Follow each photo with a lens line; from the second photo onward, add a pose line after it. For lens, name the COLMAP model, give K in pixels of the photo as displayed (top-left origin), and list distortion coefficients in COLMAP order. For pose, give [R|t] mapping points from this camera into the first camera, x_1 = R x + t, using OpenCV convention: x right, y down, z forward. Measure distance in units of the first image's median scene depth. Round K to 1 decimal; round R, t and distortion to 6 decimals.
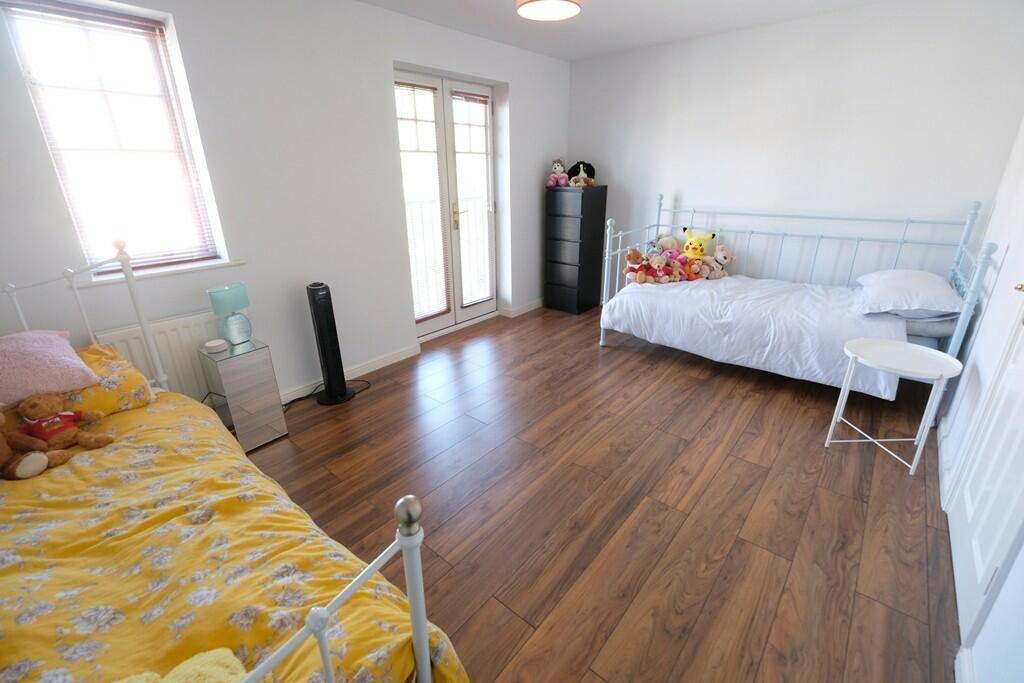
lens RADIAL K [[446.3, 0, 511.8], [0, 446.3, 339.5], [0, 0, 1]] dist [-0.000353, 0.000185]
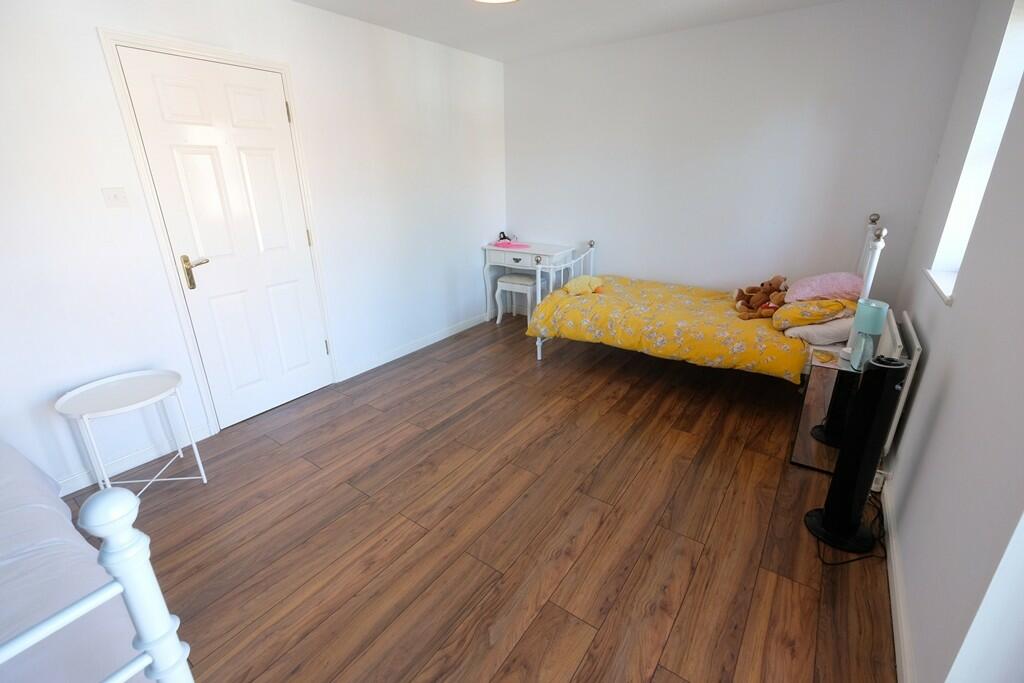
lens RADIAL K [[446.3, 0, 509.2], [0, 446.3, 339.8], [0, 0, 1]] dist [-0.000353, 0.000185]
pose [[-0.995982, 0.061666, -0.064947, 0.120642], [0.004752, 0.760552, 0.649260, -0.627904], [0.089433, 0.646342, -0.757788, 1.665893]]
